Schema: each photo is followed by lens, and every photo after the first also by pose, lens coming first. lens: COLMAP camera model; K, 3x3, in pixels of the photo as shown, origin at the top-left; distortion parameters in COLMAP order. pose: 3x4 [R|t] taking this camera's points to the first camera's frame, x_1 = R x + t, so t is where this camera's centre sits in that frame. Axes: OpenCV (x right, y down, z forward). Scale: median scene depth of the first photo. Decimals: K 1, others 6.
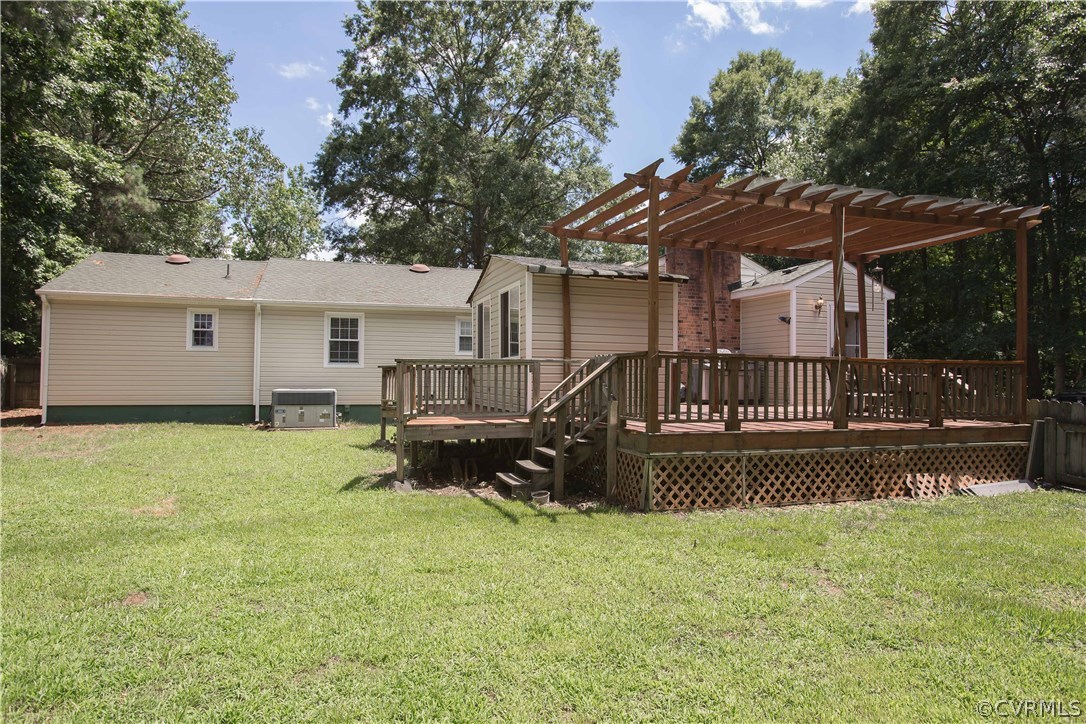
lens RADIAL K [[643.9, 0, 553.2], [0, 643.9, 368.3], [0, 0, 1]] dist [-0.003994, 0.001282]
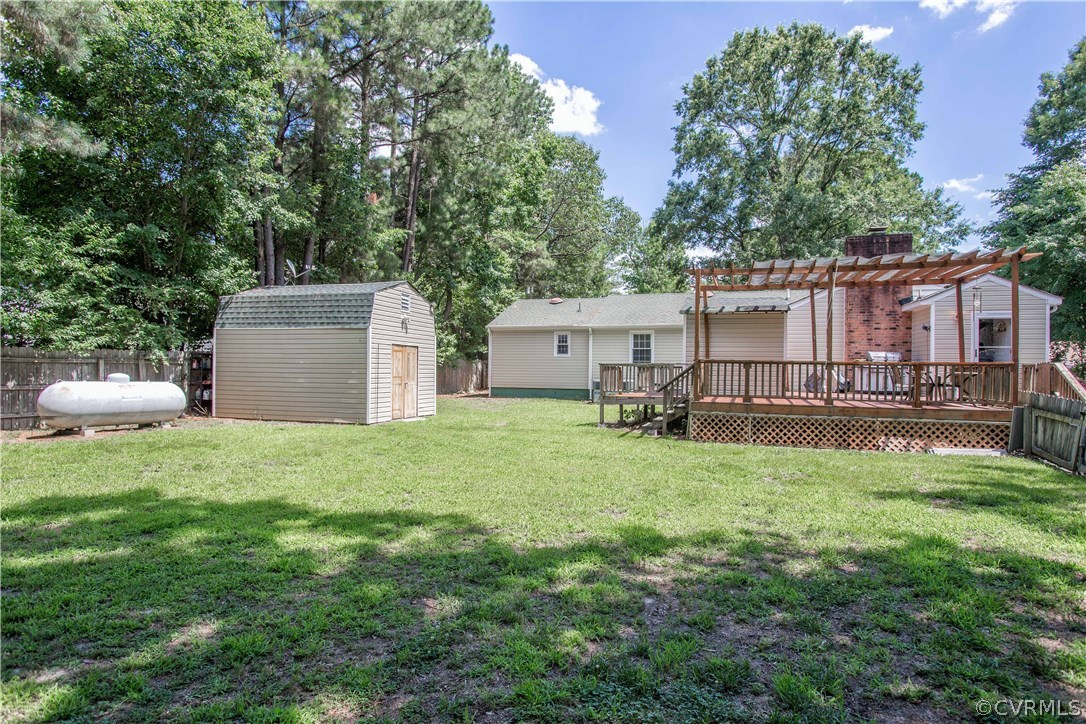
lens RADIAL K [[615.2, 0, 543.0], [0, 615.2, 362.0], [0, 0, 1]] dist [-0.003465, -0.000939]
pose [[0.802104, -0.005699, -0.597157, 0.400529], [0.002064, 0.999975, -0.006770, -0.003058], [0.597181, 0.004197, 0.802096, -0.342880]]
